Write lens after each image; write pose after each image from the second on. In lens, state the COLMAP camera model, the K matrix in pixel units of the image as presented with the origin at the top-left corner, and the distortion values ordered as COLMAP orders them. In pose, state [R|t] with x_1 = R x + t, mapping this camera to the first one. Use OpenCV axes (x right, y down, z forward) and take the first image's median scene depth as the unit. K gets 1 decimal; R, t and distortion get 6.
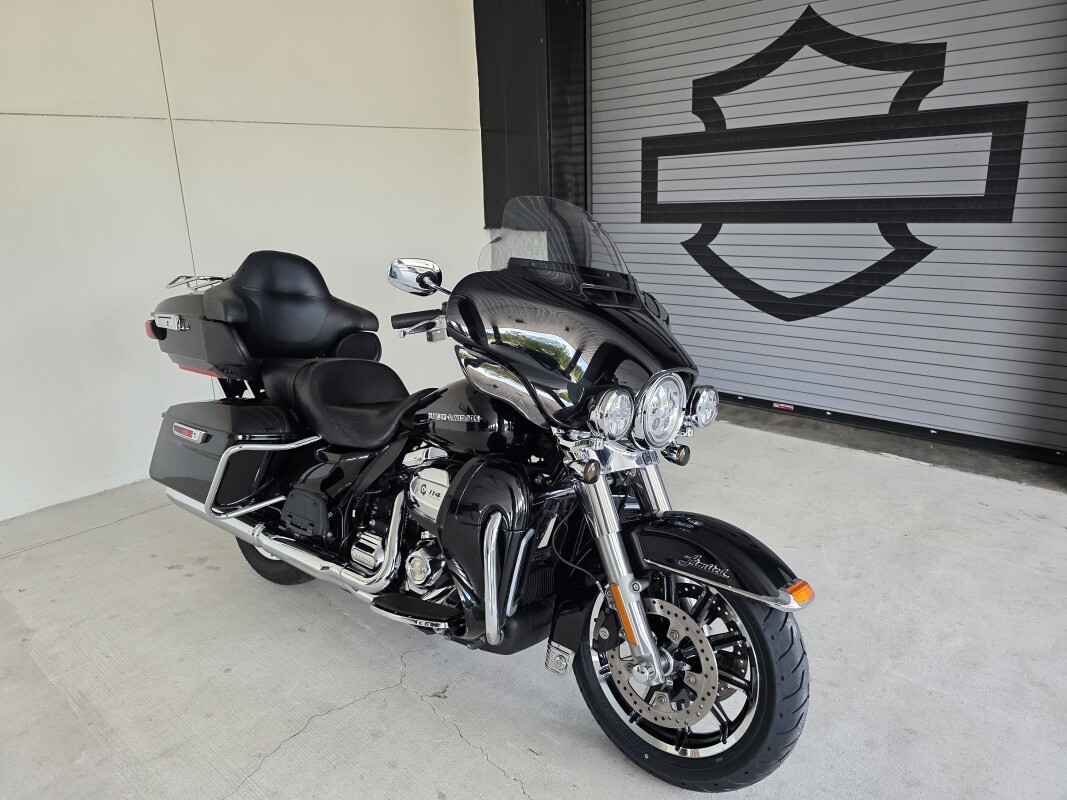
lens RADIAL K [[726.2, 0, 533.5], [0, 726.2, 400.0], [0, 0, 1]] dist [0.053830, -0.042078]
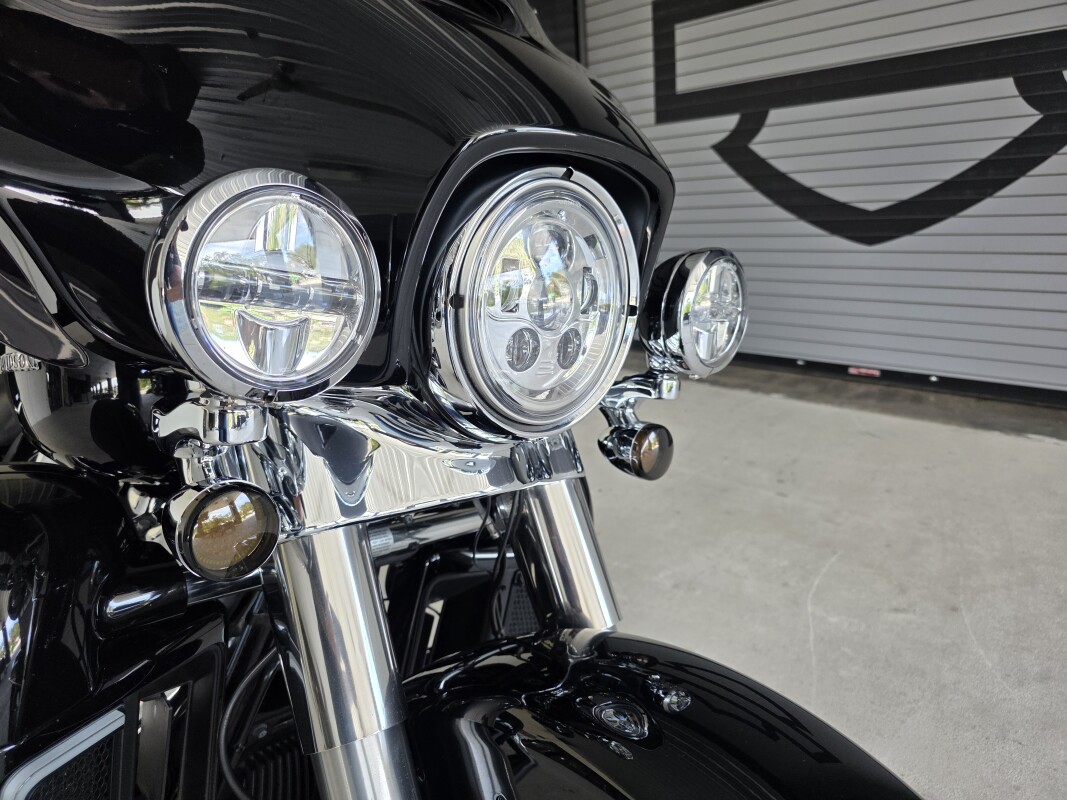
lens RADIAL K [[737.3, 0, 539.6], [0, 737.3, 403.7], [0, 0, 1]] dist [0.048377, -0.046519]
pose [[0.997894, -0.024559, -0.060040, 0.151750], [0.025591, 0.999537, 0.016476, 0.039189], [0.059608, -0.017978, 0.998060, 0.552174]]
